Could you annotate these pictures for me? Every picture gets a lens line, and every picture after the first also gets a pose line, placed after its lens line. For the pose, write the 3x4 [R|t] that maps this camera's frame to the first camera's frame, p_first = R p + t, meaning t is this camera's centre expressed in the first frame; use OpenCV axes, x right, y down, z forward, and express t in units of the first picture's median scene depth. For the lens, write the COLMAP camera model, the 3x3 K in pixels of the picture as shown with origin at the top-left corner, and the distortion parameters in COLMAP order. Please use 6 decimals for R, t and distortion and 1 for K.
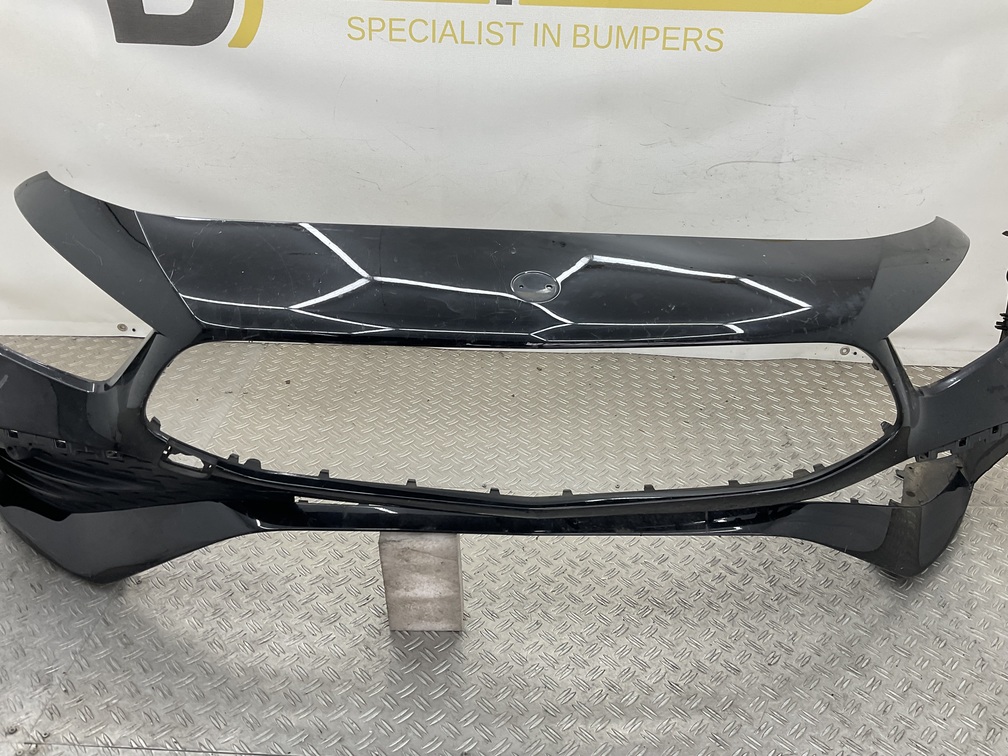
lens RADIAL K [[829.4, 0, 501.7], [0, 829.4, 380.9], [0, 0, 1]] dist [0.069869, -0.123591]
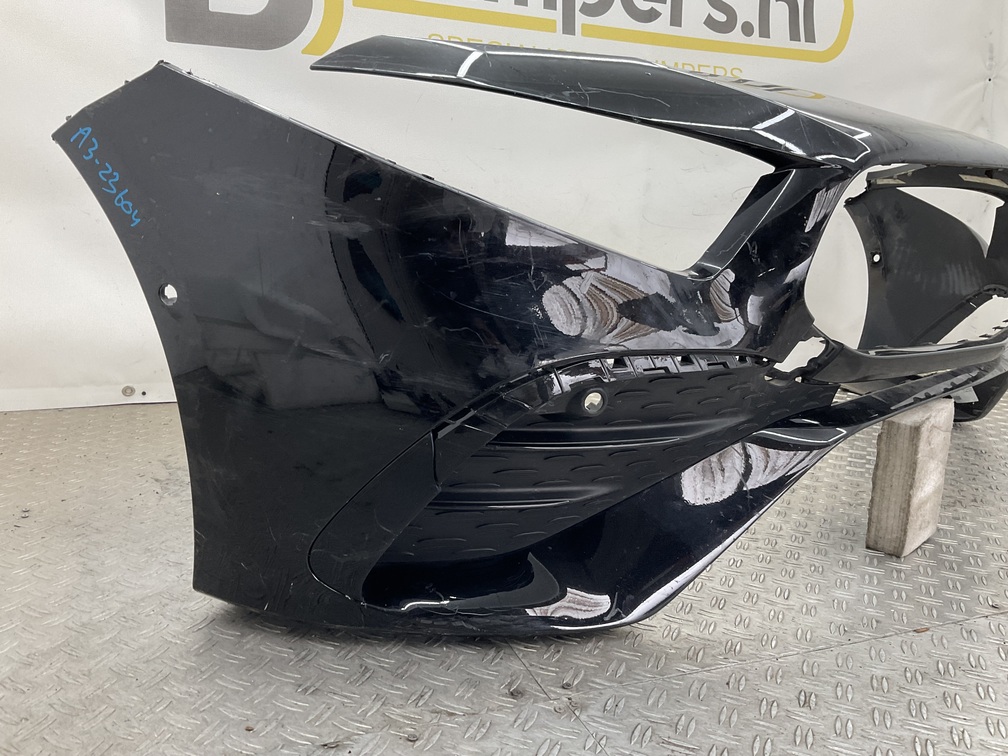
lens RADIAL K [[829.4, 0, 503.6], [0, 829.4, 378.9], [0, 0, 1]] dist [0.069869, -0.123591]
pose [[0.917539, -0.072257, 0.391026, -0.656897], [0.175445, 0.956026, -0.235019, 0.258062], [-0.356849, 0.284242, 0.889868, 0.259322]]
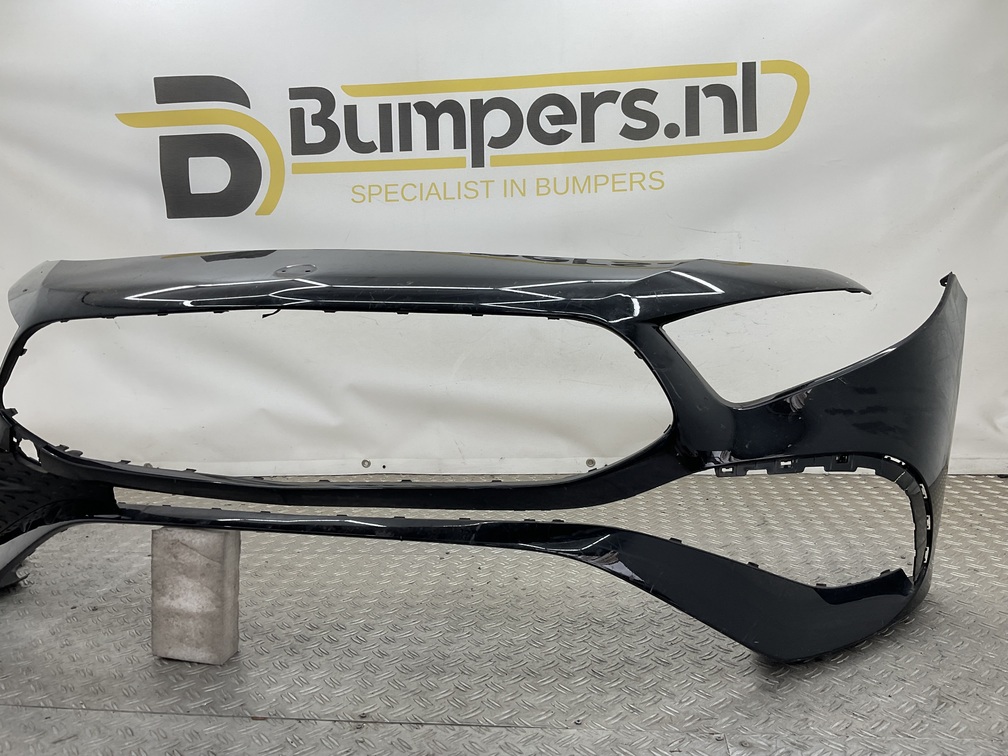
lens RADIAL K [[829.4, 0, 503.1], [0, 829.4, 381.0], [0, 0, 1]] dist [0.069869, -0.123591]
pose [[0.994395, -0.045988, -0.095204, 0.175652], [0.009875, 0.936913, -0.349423, 0.328284], [0.105267, 0.346524, 0.932116, -0.014784]]
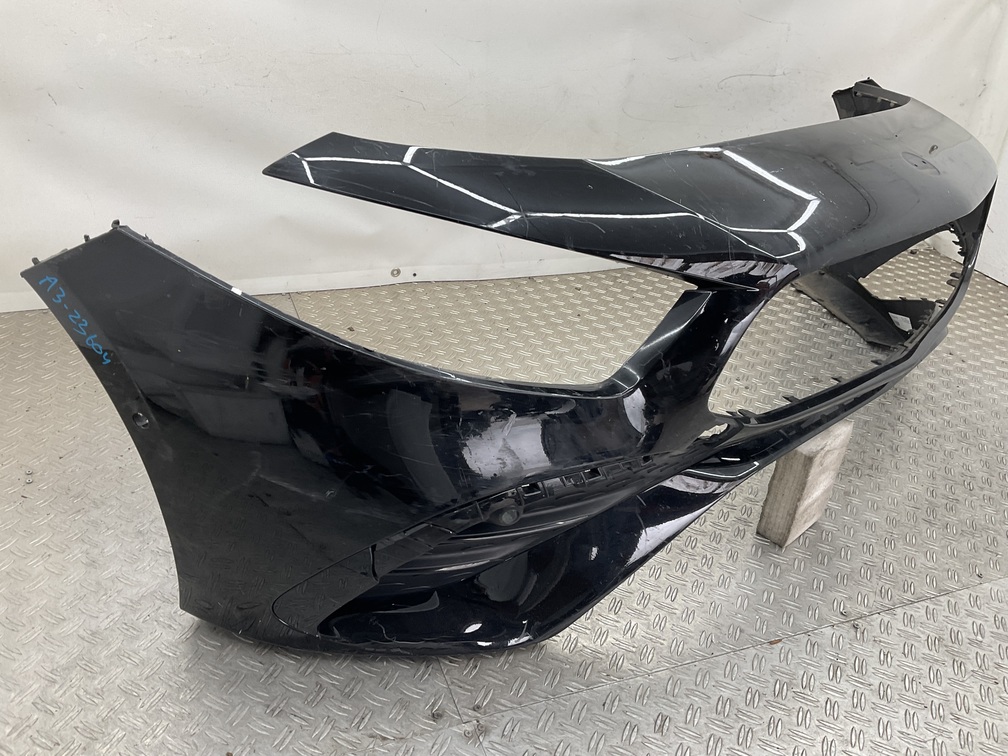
lens RADIAL K [[829.4, 0, 502.2], [0, 829.4, 377.4], [0, 0, 1]] dist [0.069869, -0.123591]
pose [[0.918989, -0.143040, 0.367421, -0.619709], [0.124429, 0.989466, 0.073986, 0.009417], [-0.374133, -0.022274, 0.927107, 0.137022]]
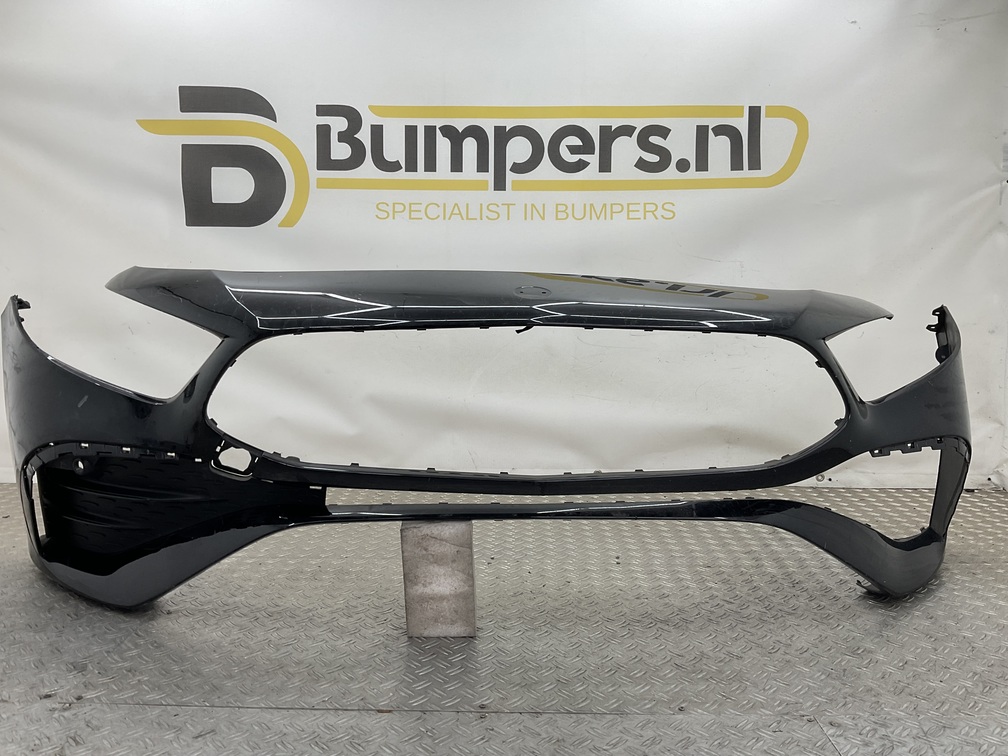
lens RADIAL K [[829.4, 0, 503.3], [0, 829.4, 378.4], [0, 0, 1]] dist [0.069869, -0.123591]
pose [[0.999659, -0.024145, 0.009944, -0.014059], [0.026108, 0.931056, -0.363940, 0.345420], [-0.000471, 0.364076, 0.931369, -0.089727]]
